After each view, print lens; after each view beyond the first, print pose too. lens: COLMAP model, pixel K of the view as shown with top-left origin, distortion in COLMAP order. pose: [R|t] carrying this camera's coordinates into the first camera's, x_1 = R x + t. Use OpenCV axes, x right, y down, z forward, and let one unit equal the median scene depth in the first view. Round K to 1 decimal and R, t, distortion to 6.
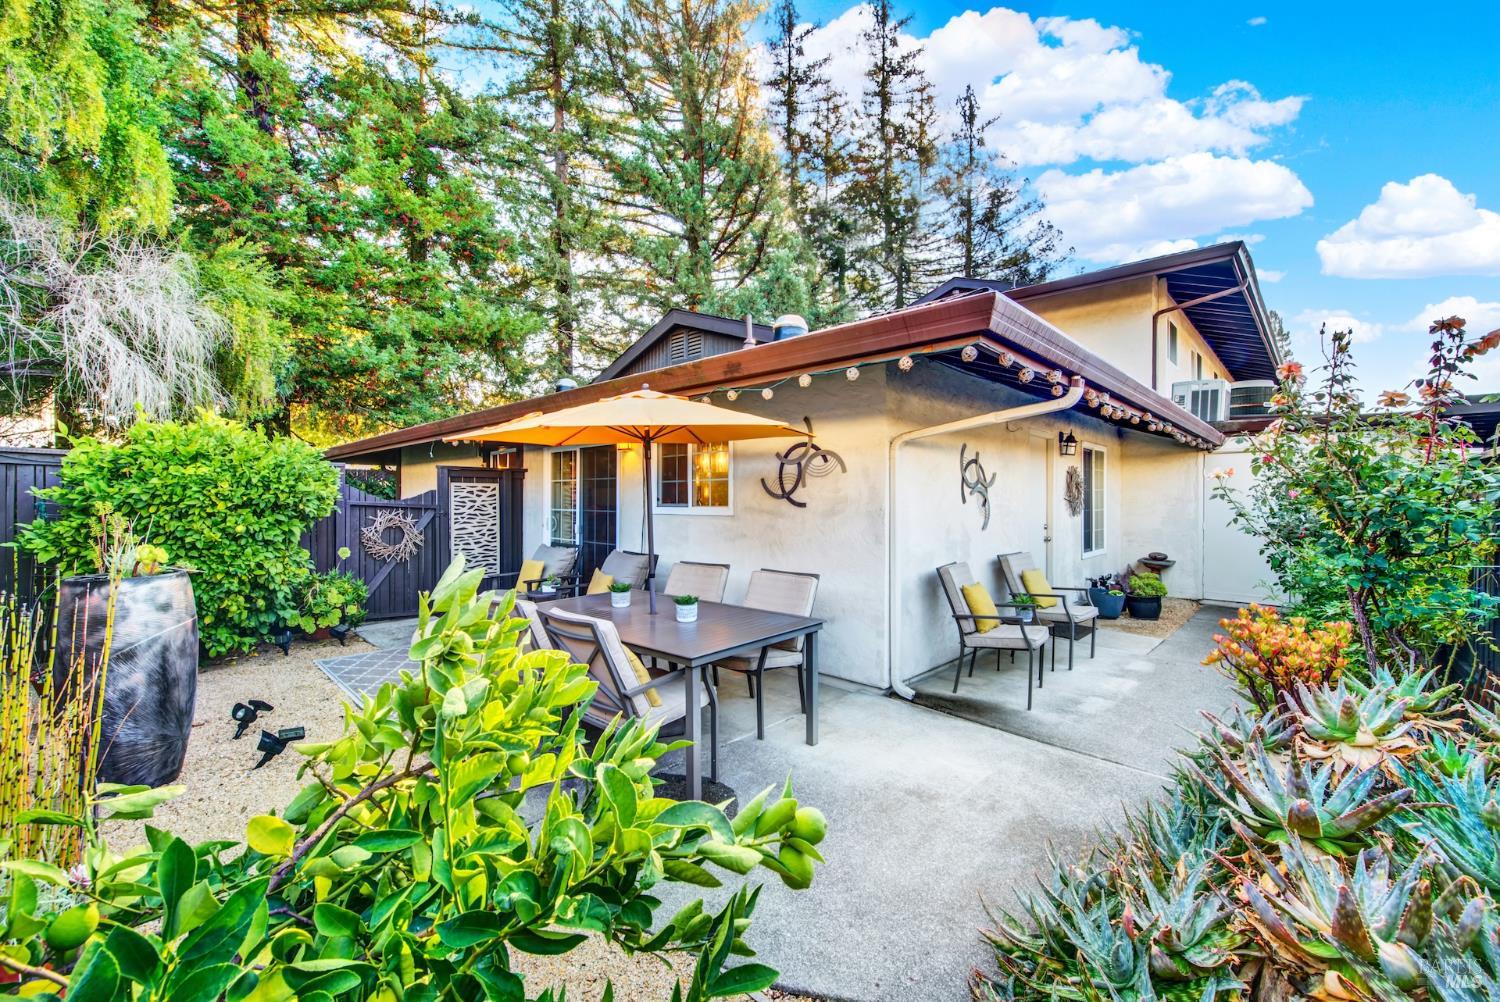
lens RADIAL K [[598.3, 0, 757.2], [0, 598.3, 503.6], [0, 0, 1]] dist [0.004927, -0.003525]
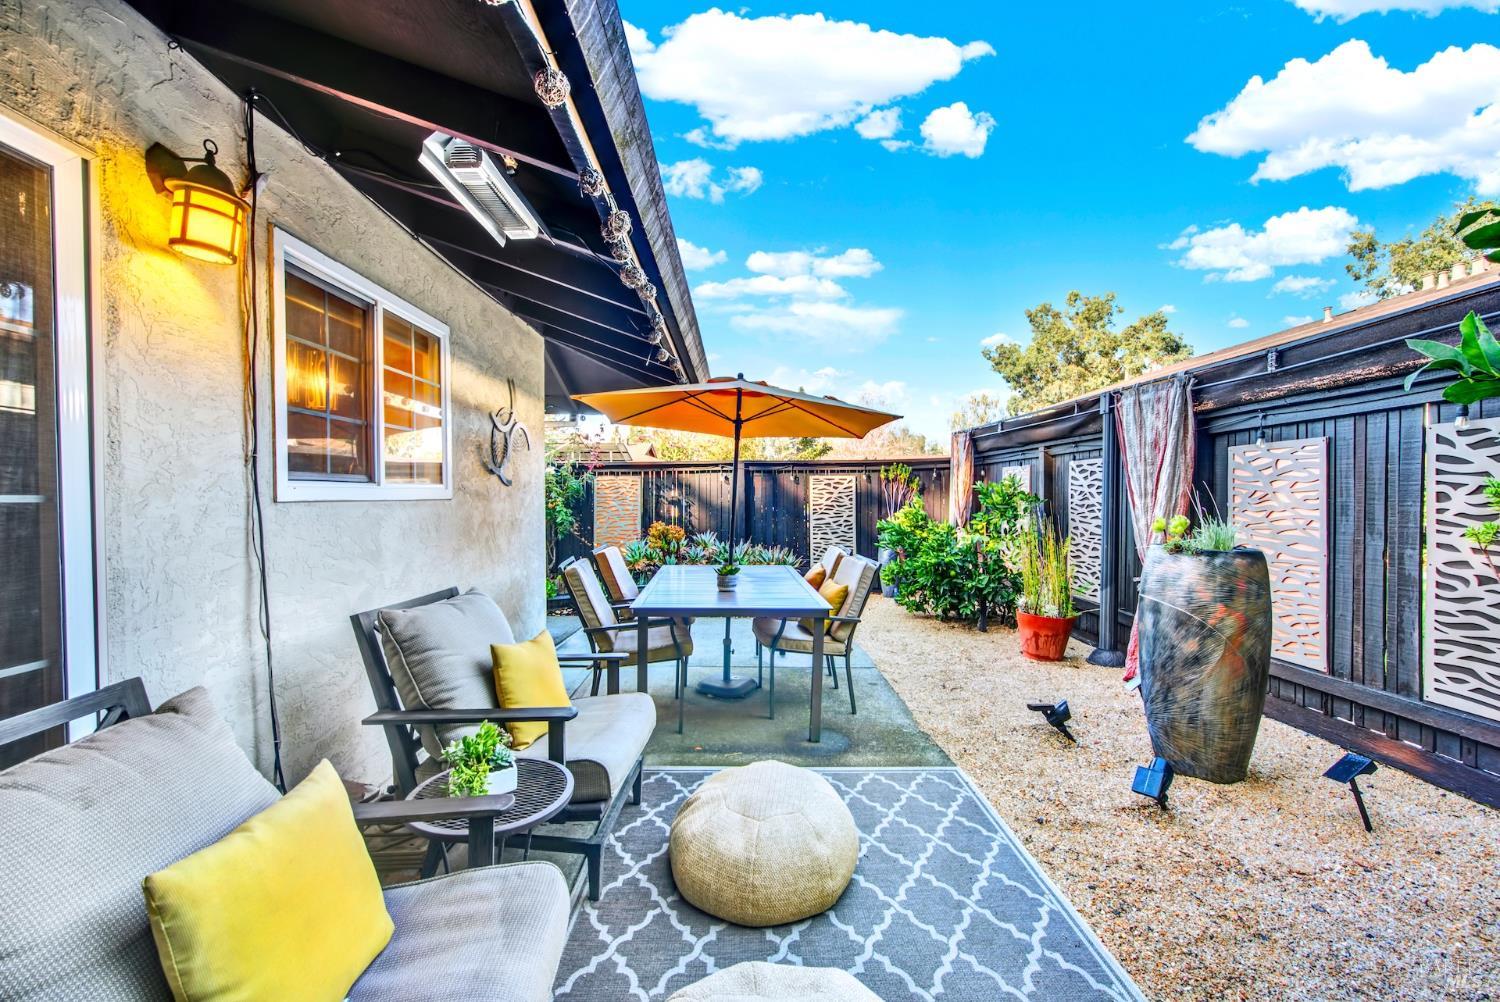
lens RADIAL K [[598.3, 0, 759.7], [0, 598.3, 502.1], [0, 0, 1]] dist [0.004927, -0.003525]
pose [[-0.711748, -0.007268, 0.702398, -0.595598], [0.005242, 0.999864, 0.015658, 0.013864], [-0.702416, 0.014827, -0.711612, 1.059578]]
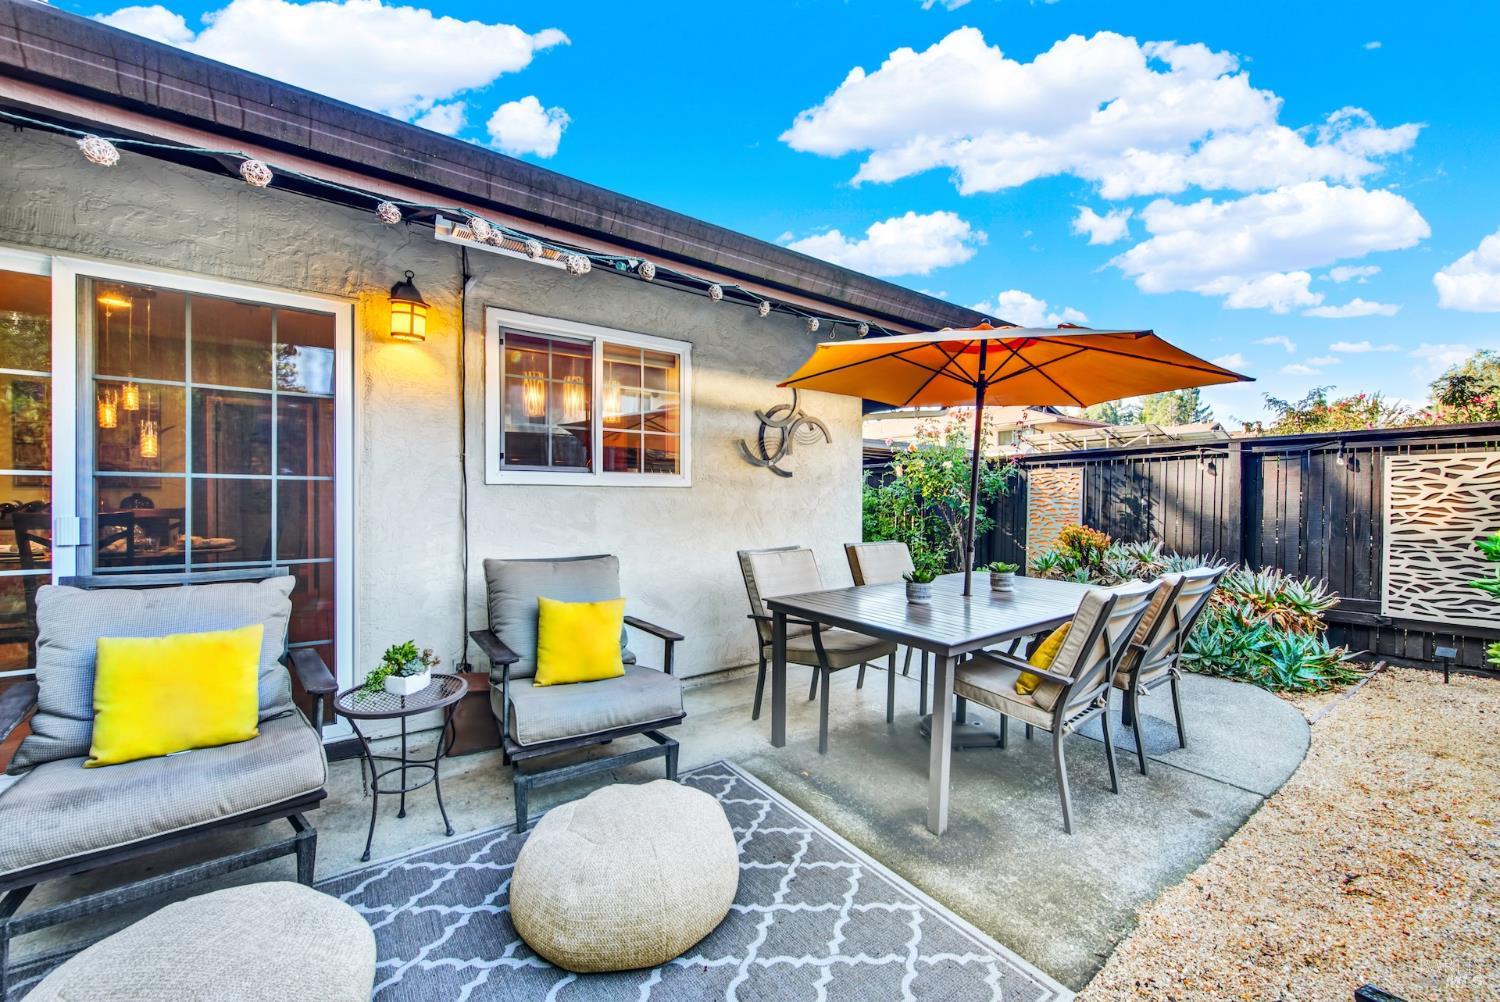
lens RADIAL K [[598.3, 0, 756.3], [0, 598.3, 503.6], [0, 0, 1]] dist [0.004927, -0.003525]
pose [[0.178750, -0.008910, 0.983854, -0.637648], [0.000942, 0.999960, 0.008885, 0.029688], [-0.983894, -0.000661, 0.178752, 0.696311]]
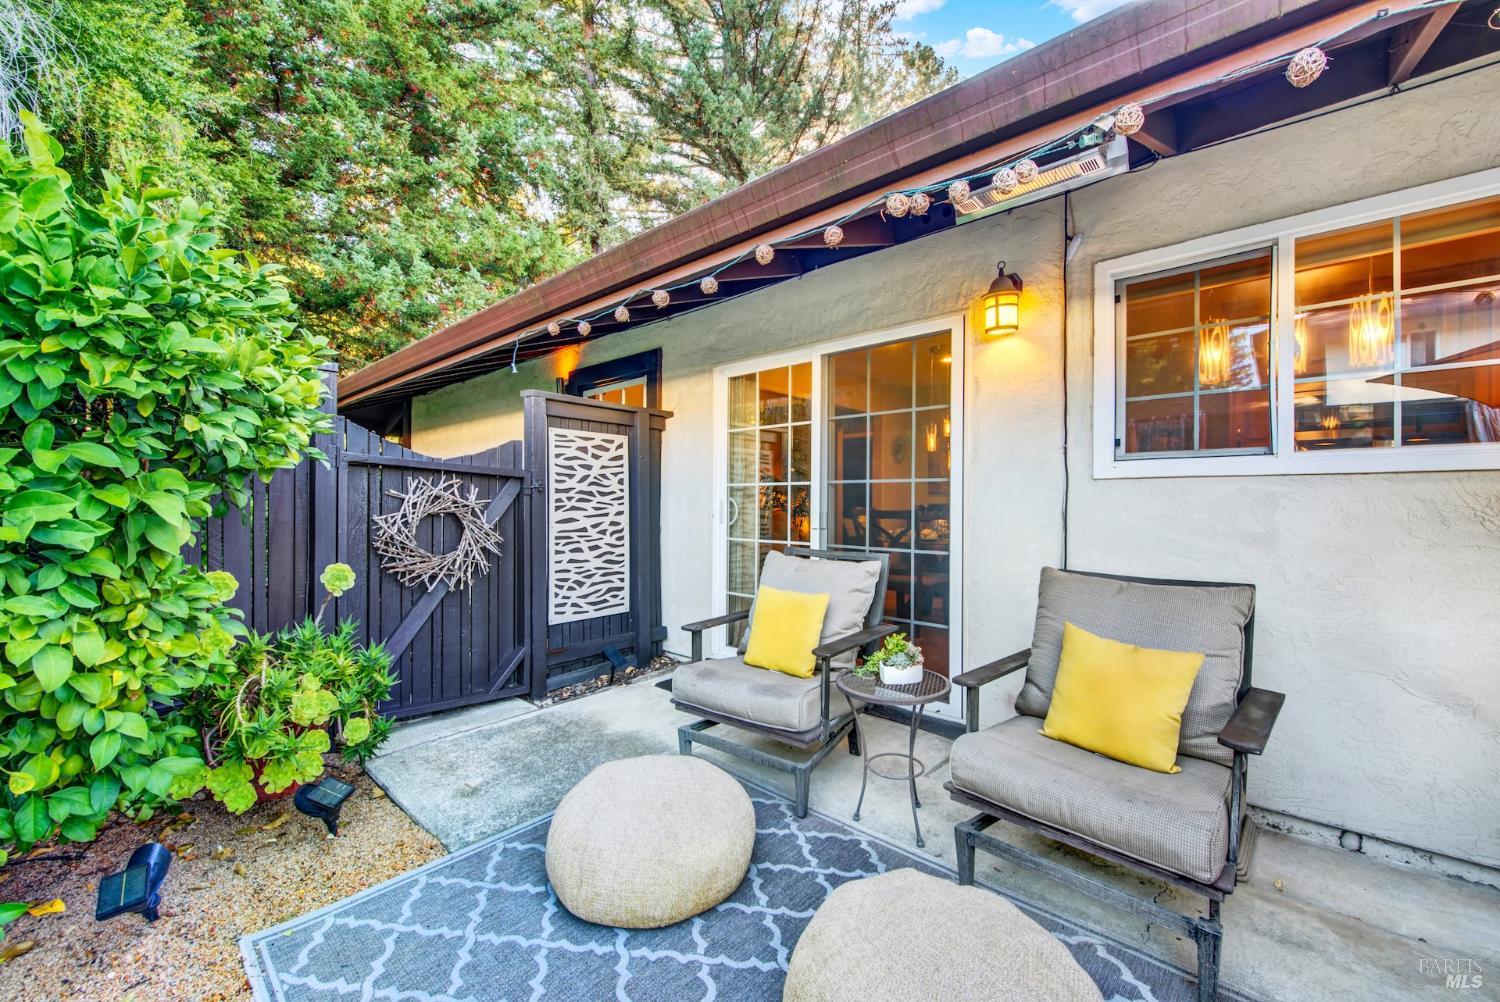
lens RADIAL K [[598.3, 0, 757.3], [0, 598.3, 504.0], [0, 0, 1]] dist [0.004927, -0.003525]
pose [[0.999659, 0.000684, 0.026112, -0.424703], [-0.000607, 0.999995, -0.002945, 0.036260], [-0.026114, 0.002929, 0.999655, 0.601351]]
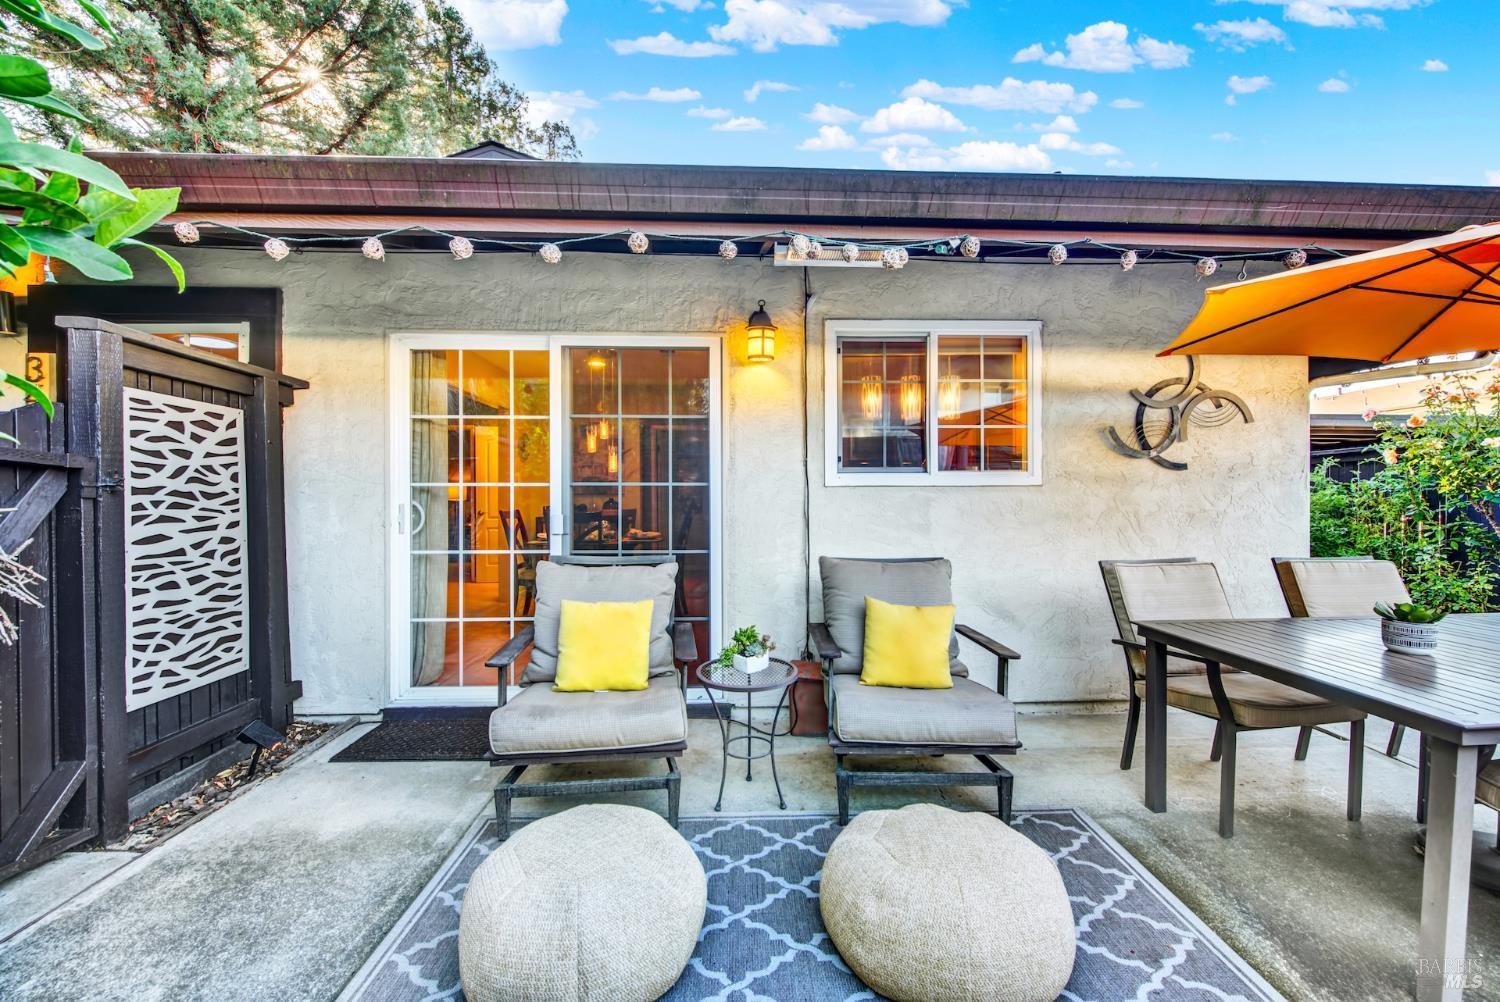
lens RADIAL K [[598.3, 0, 757.4], [0, 598.3, 503.7], [0, 0, 1]] dist [0.004927, -0.003525]
pose [[0.696121, -0.007910, 0.717881, -0.609987], [0.008280, 0.999961, 0.002989, 0.031104], [-0.717877, 0.003864, 0.696159, 0.680401]]
